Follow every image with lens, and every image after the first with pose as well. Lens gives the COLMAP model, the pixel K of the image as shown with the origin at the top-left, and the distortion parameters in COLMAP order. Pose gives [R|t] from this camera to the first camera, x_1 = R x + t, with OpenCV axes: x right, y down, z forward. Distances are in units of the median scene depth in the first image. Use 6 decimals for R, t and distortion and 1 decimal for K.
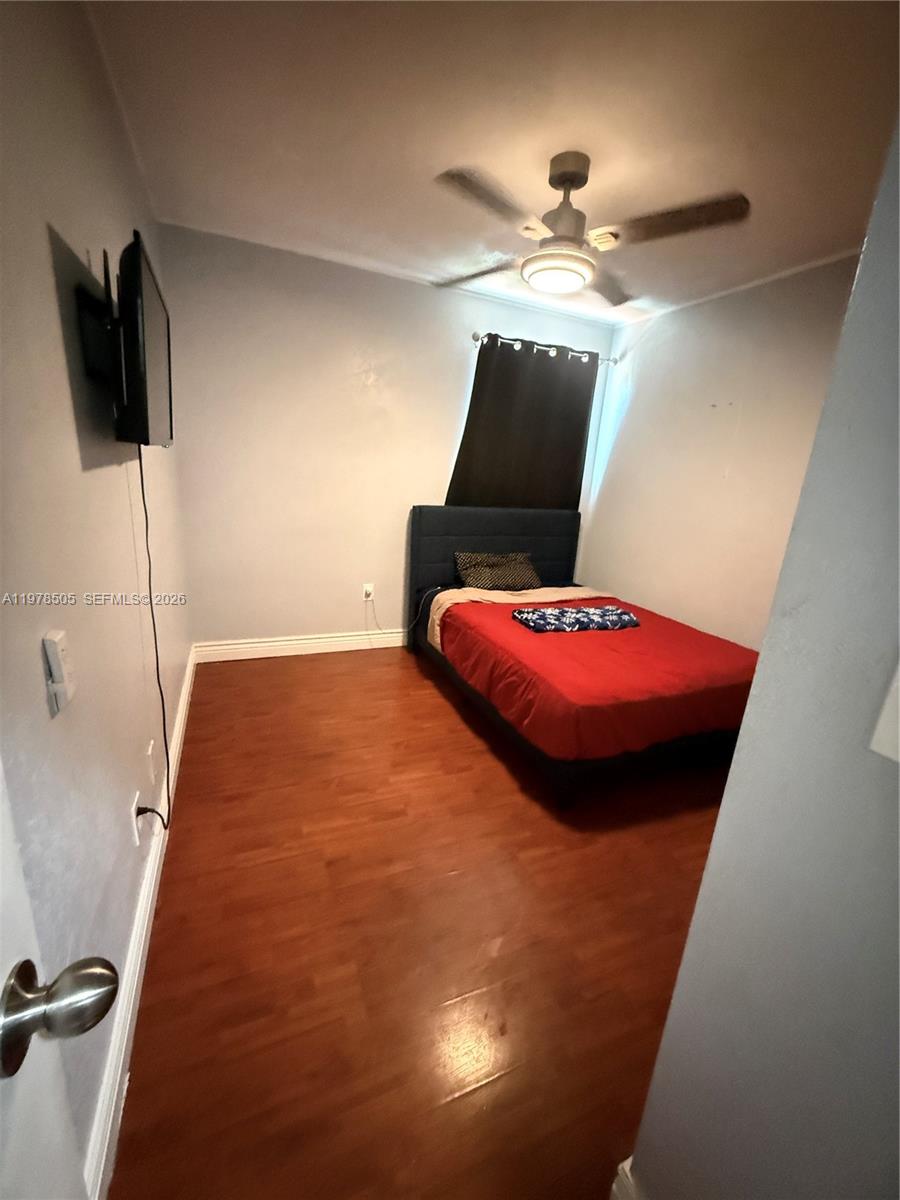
lens RADIAL K [[471.9, 0, 443.2], [0, 471.9, 599.3], [0, 0, 1]] dist [-0.005188, 0.000358]
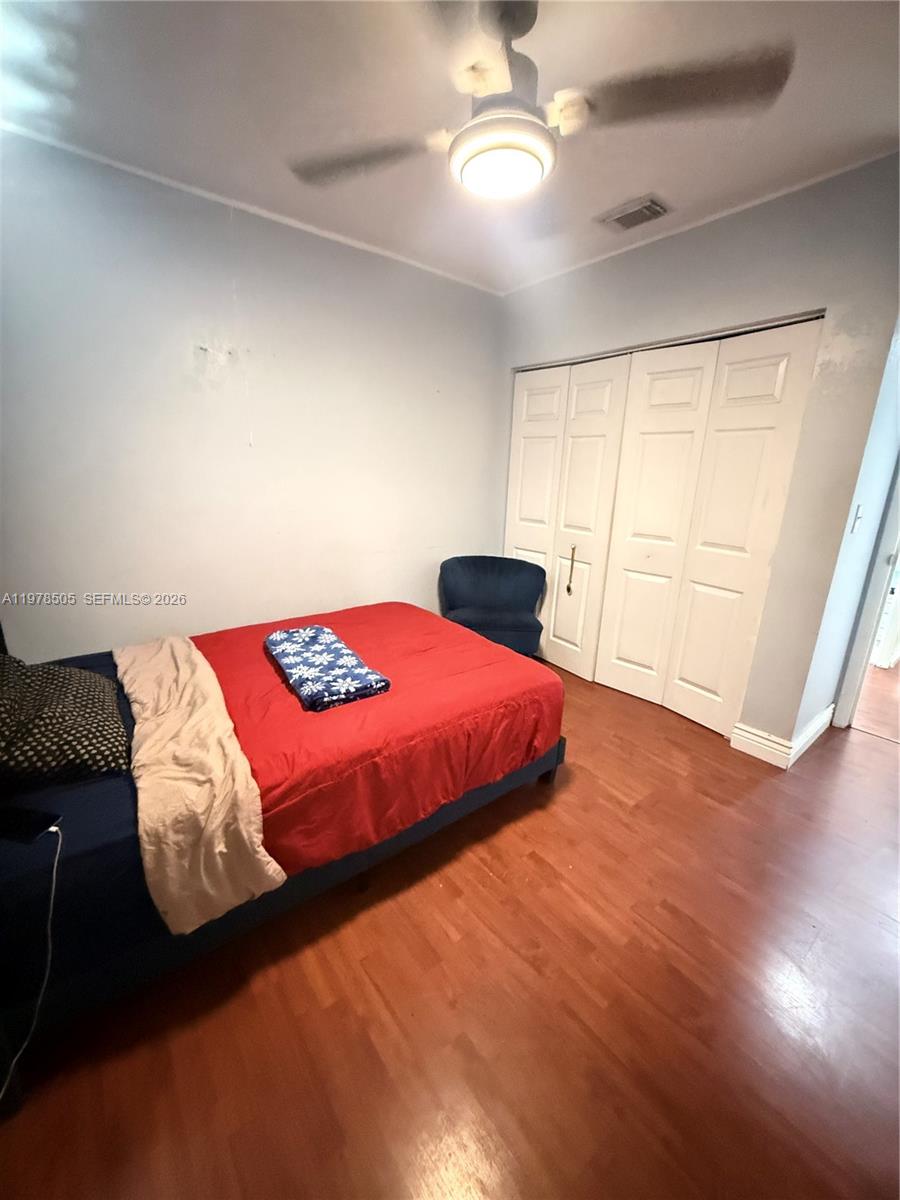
lens RADIAL K [[471.9, 0, 444.4], [0, 471.9, 596.3], [0, 0, 1]] dist [-0.005188, 0.000358]
pose [[-0.272046, -0.311999, 0.910301, -0.399507], [0.191448, 0.909520, 0.368946, -0.286894], [-0.943048, 0.274645, -0.187700, 0.989643]]
